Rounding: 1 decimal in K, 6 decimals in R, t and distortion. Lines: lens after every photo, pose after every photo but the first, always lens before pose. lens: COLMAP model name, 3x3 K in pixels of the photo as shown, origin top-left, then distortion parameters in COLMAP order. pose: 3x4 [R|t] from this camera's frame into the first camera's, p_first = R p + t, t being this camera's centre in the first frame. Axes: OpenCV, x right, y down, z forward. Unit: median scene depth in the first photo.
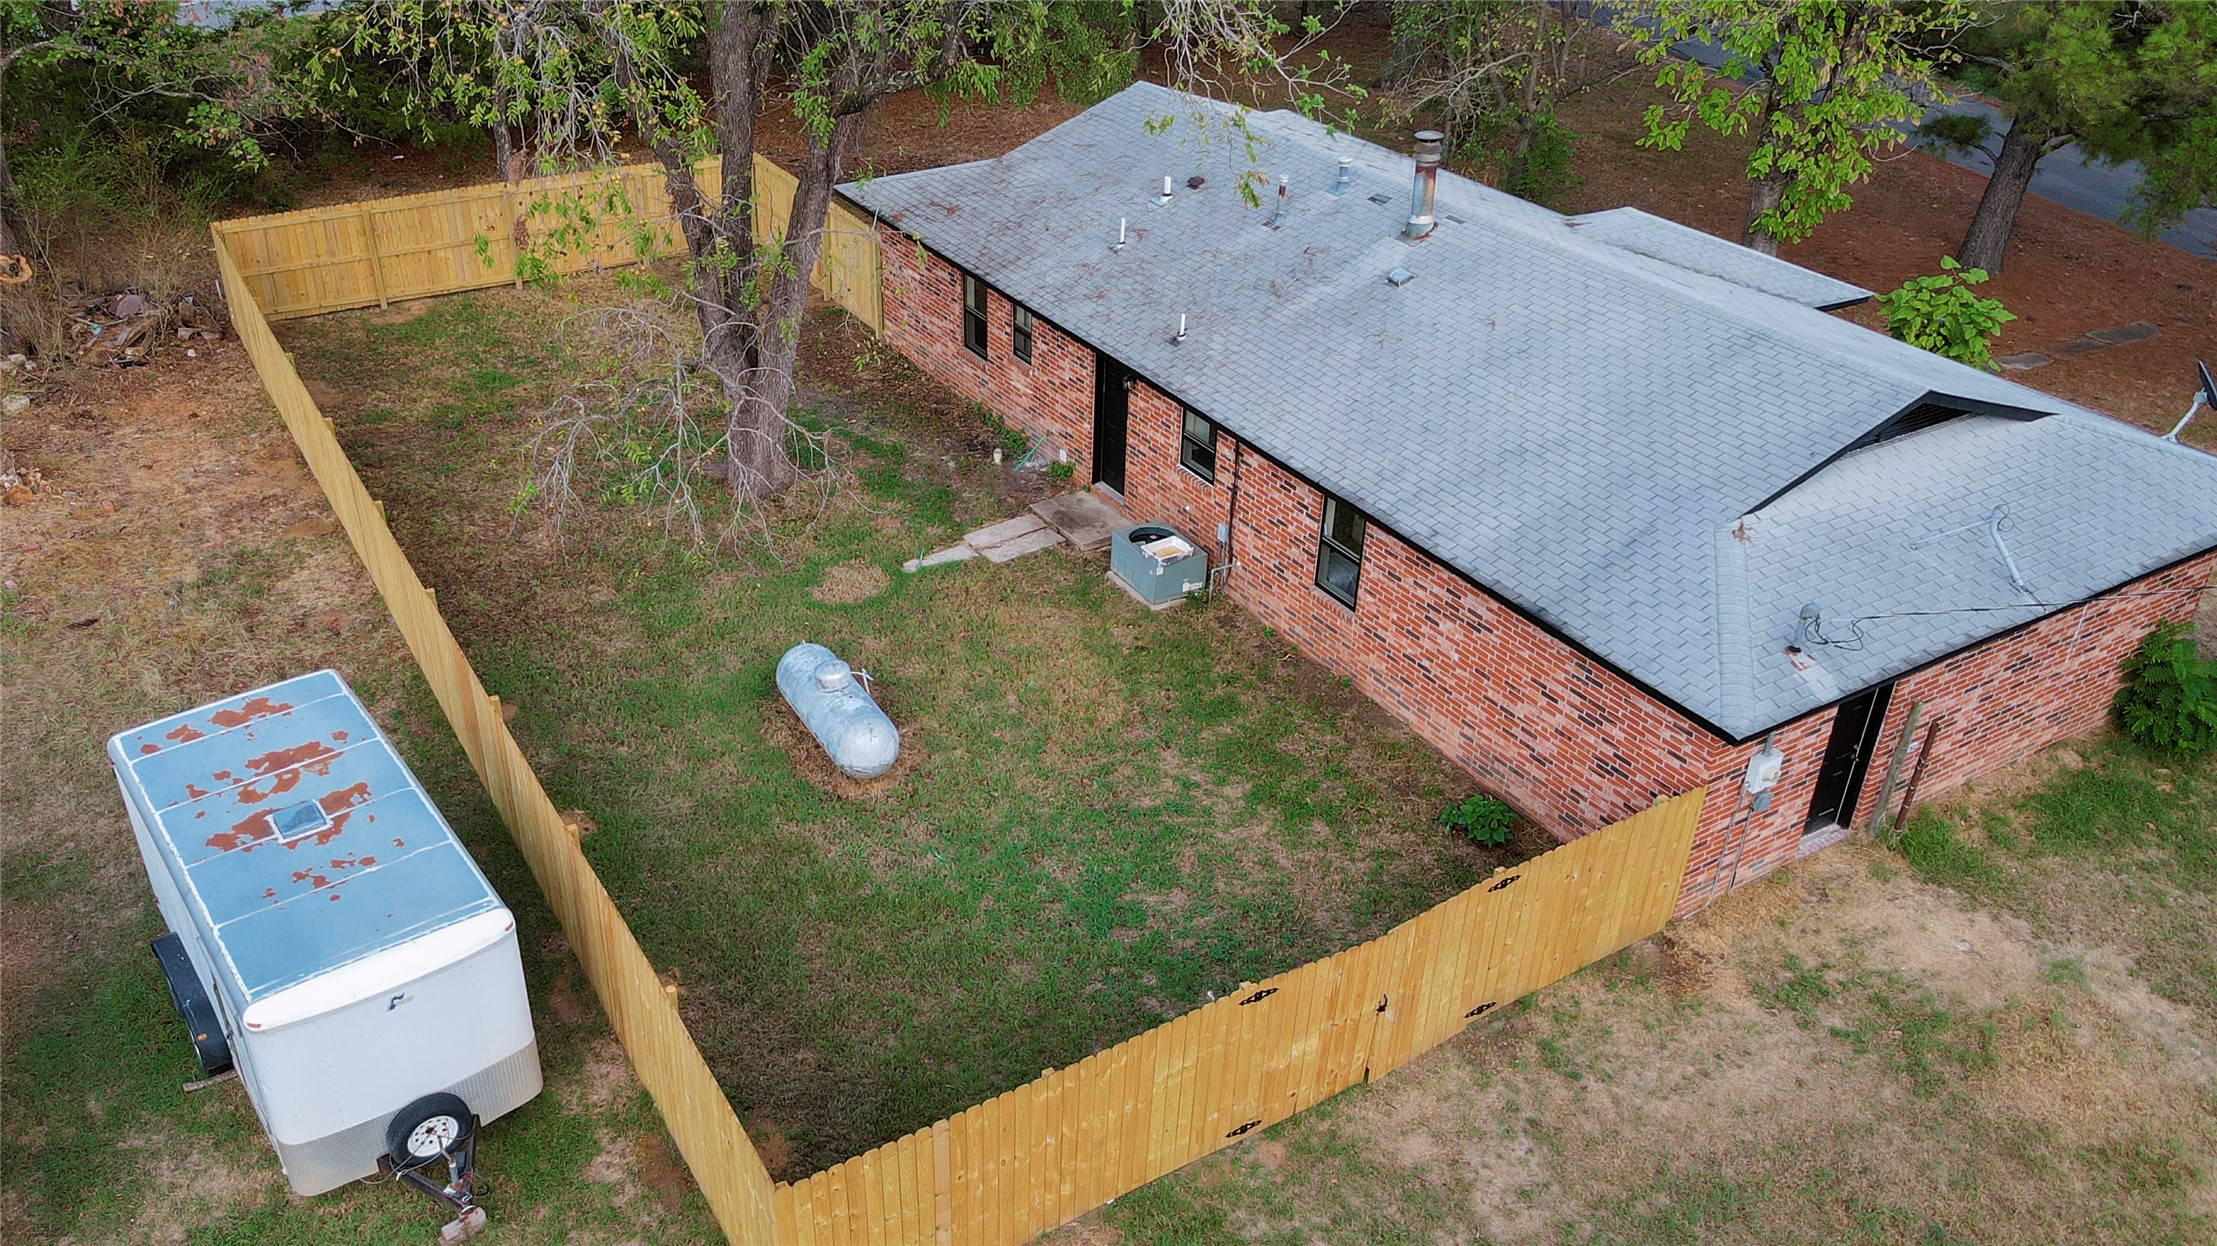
lens RADIAL K [[1789.1, 0, 1004.8], [0, 1789.1, 637.8], [0, 0, 1]] dist [0.006441, 0.018623]
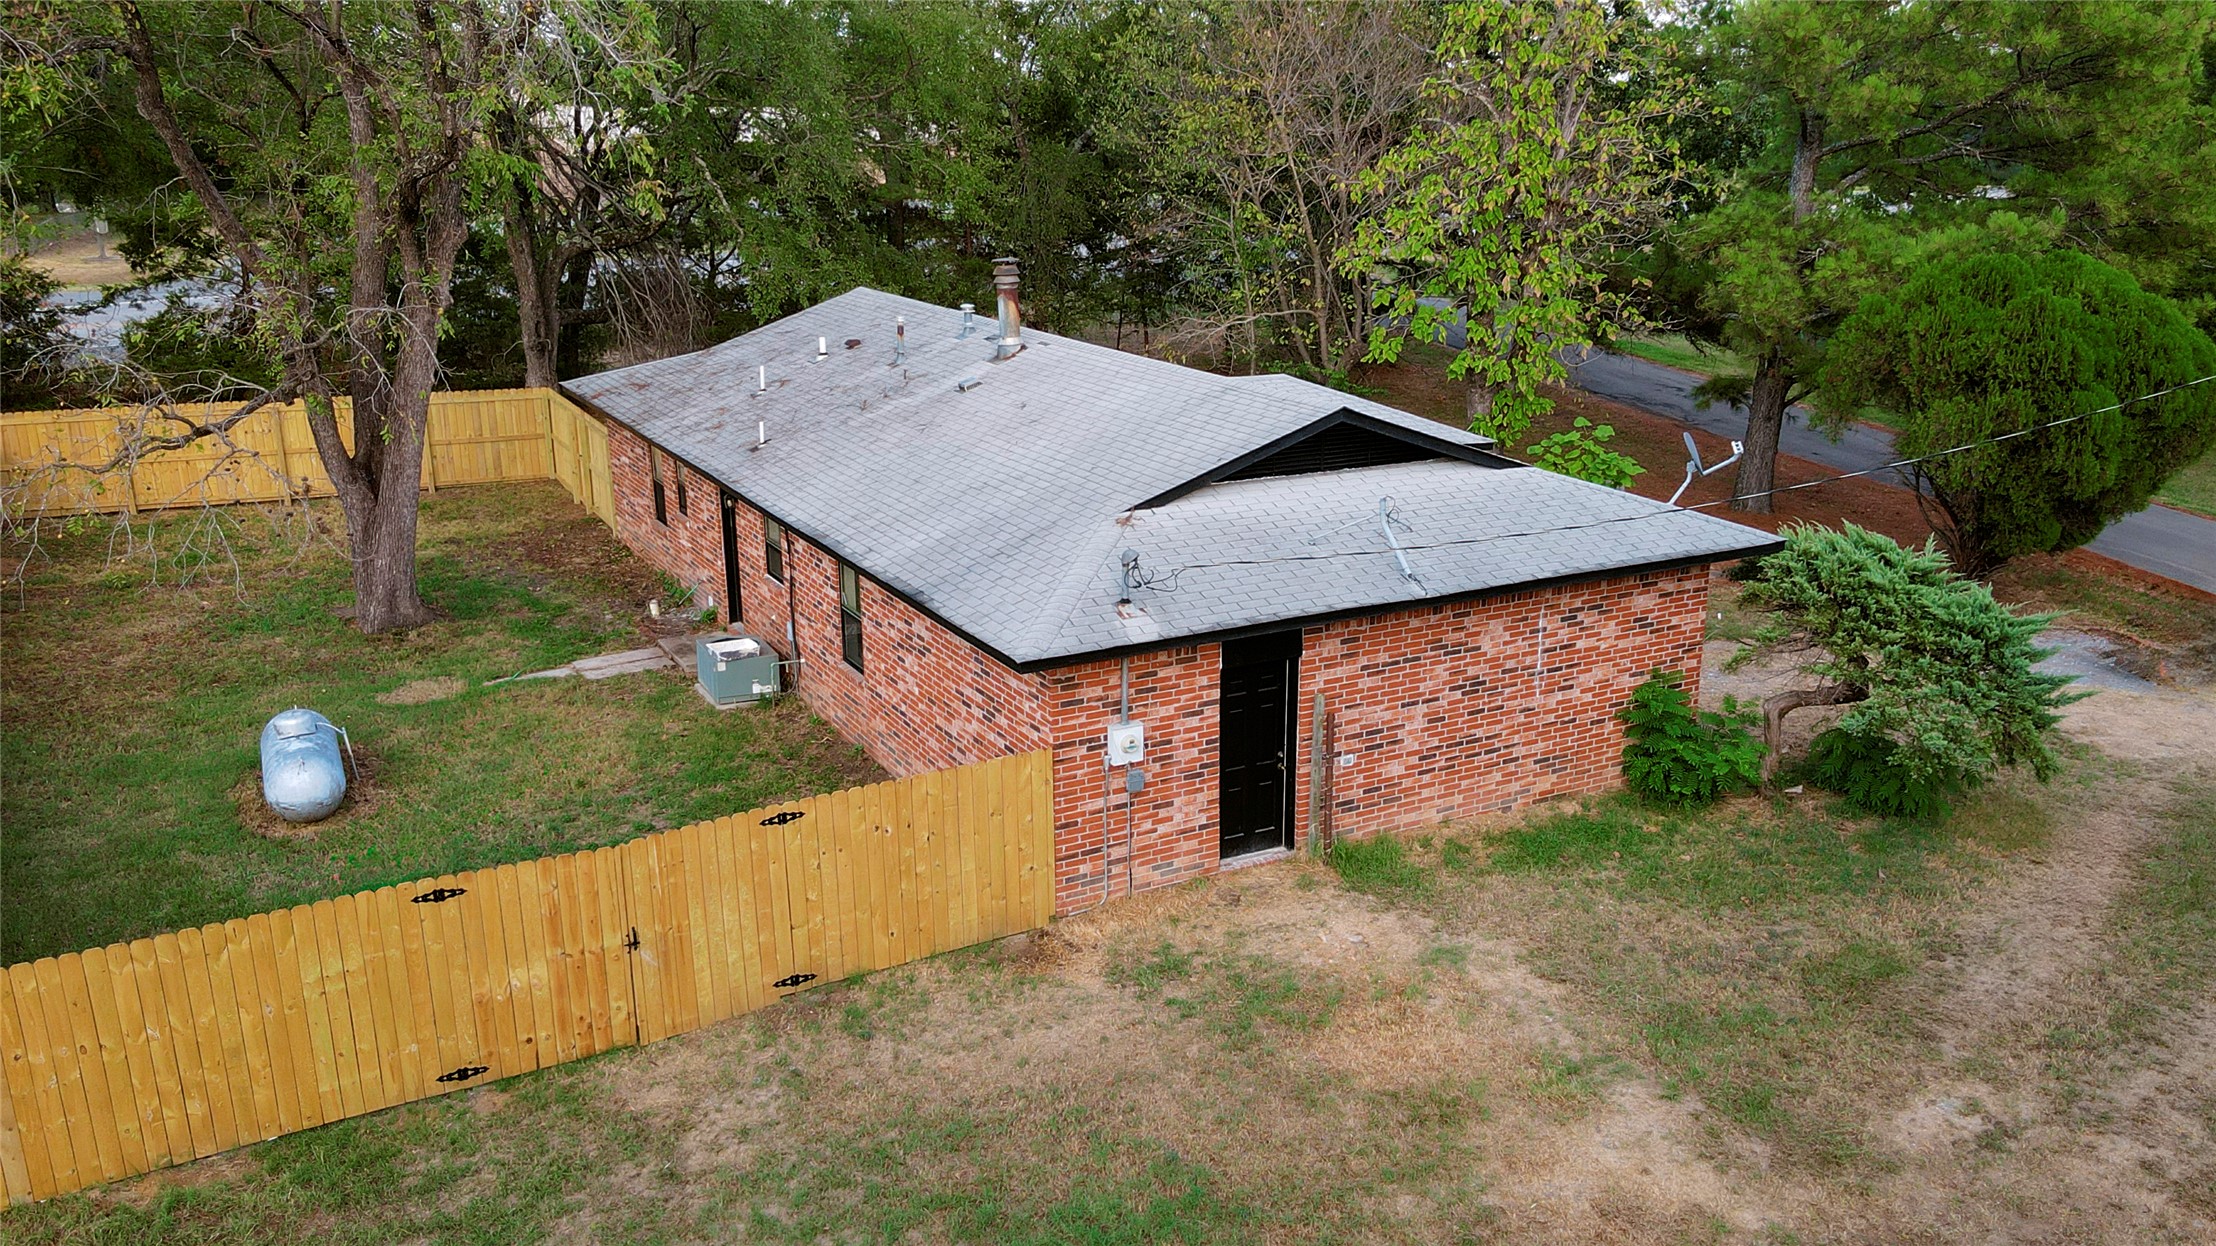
lens RADIAL K [[1810.5, 0, 1227.5], [0, 1810.5, 667.8], [0, 0, 1]] dist [-0.010007, 0.041509]
pose [[0.999869, 0.001933, 0.016095, 0.411232], [0.002026, 0.970172, -0.242411, 0.241162], [-0.016083, 0.242412, 0.970040, 0.039609]]
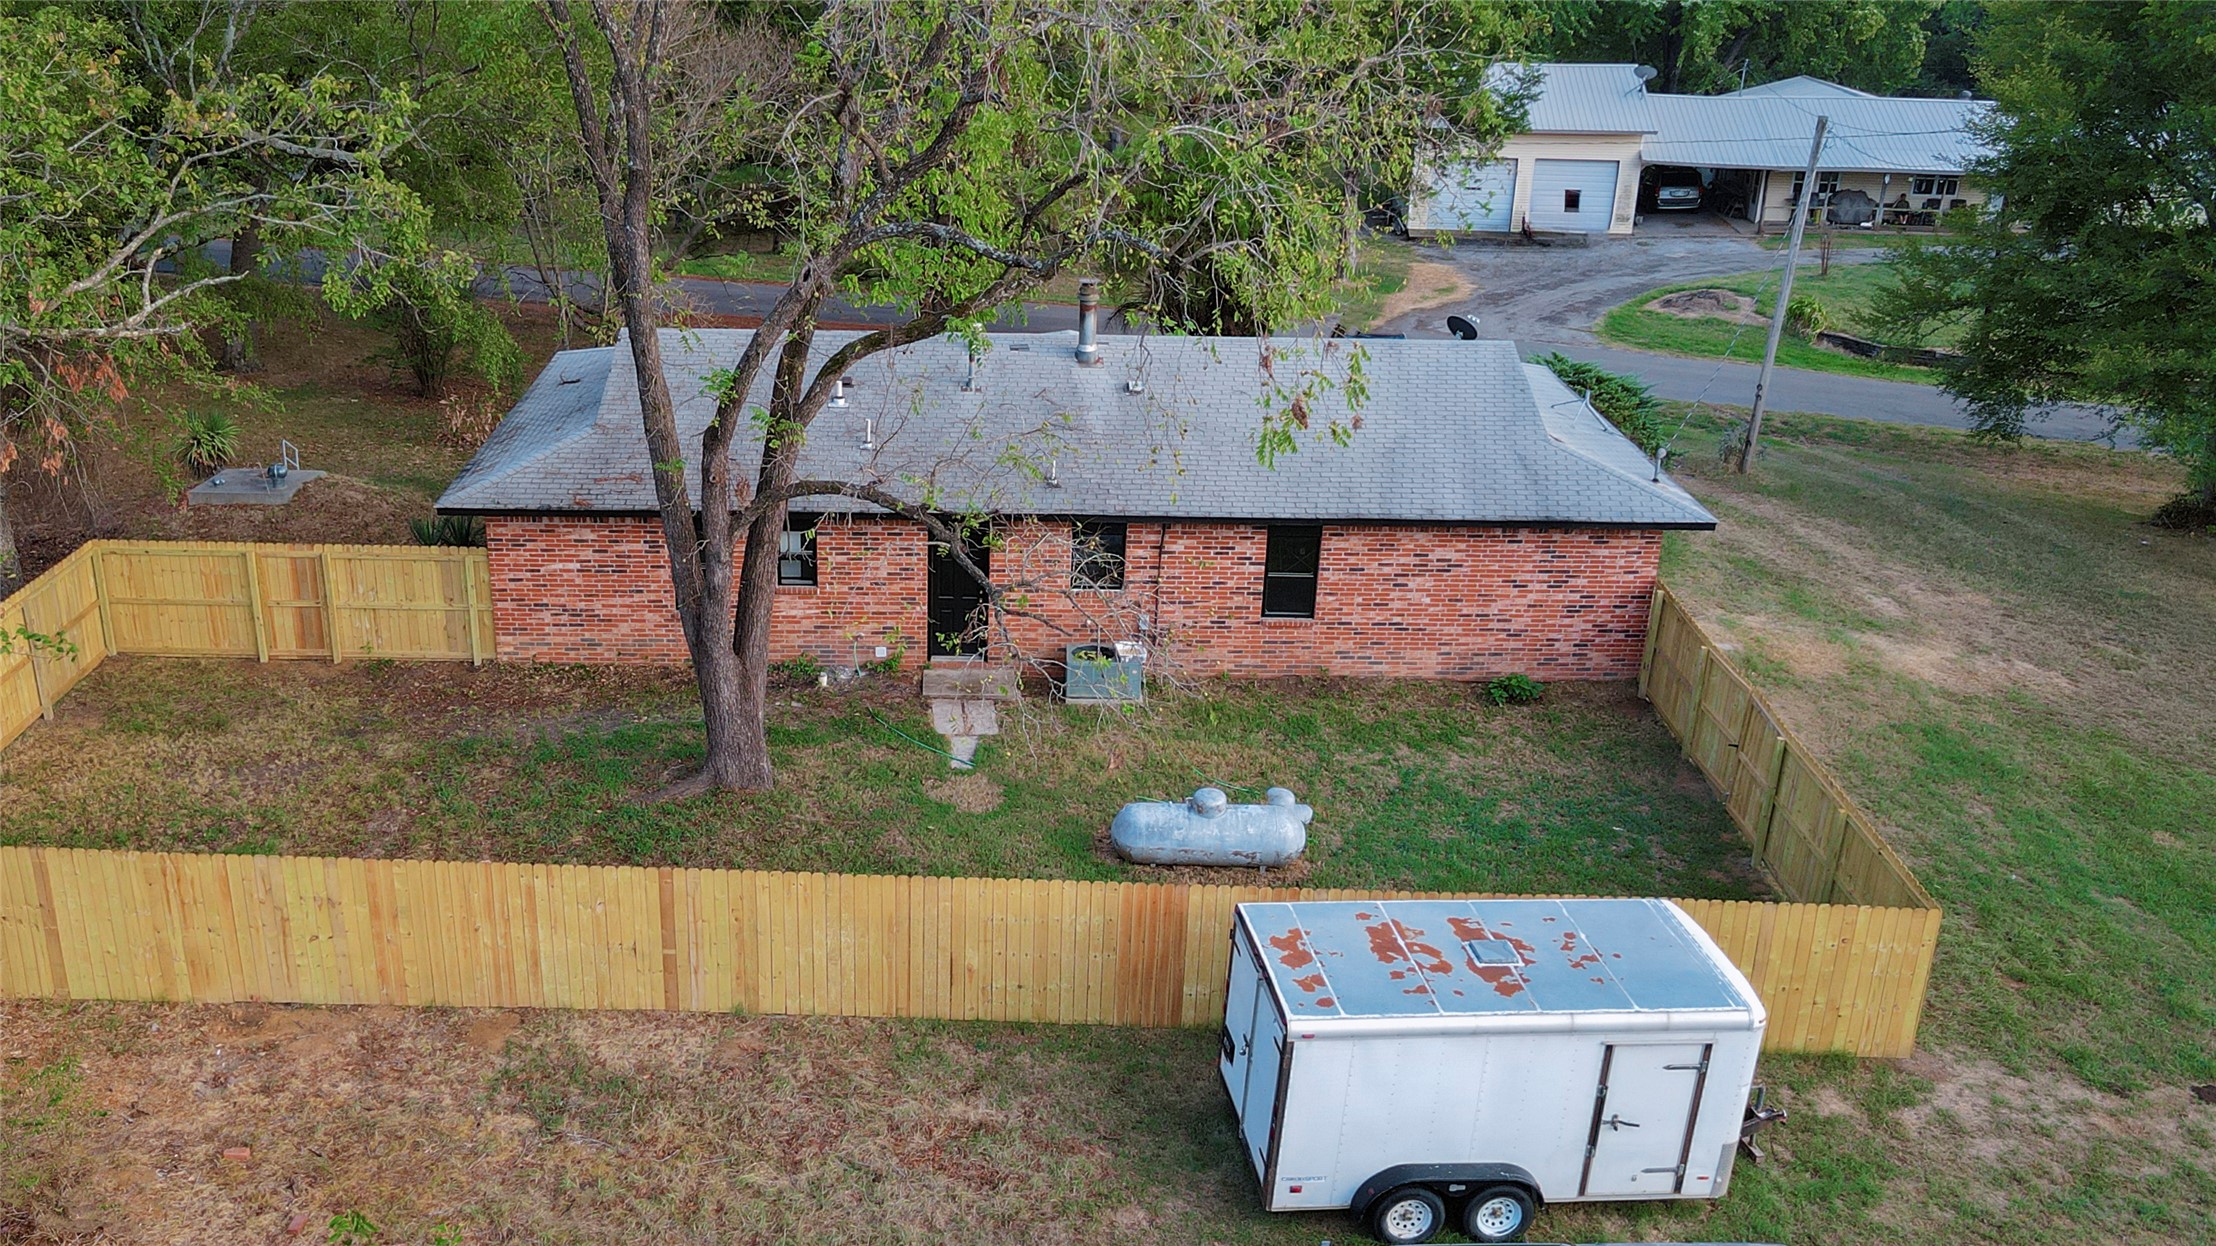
lens RADIAL K [[1969.0, 0, 991.6], [0, 1969.0, 684.9], [0, 0, 1]] dist [-0.010402, 0.061464]
pose [[0.490811, -0.334977, 0.804298, -1.158513], [0.437319, 0.893142, 0.105112, -0.238654], [-0.753563, 0.300145, 0.584856, 0.397744]]
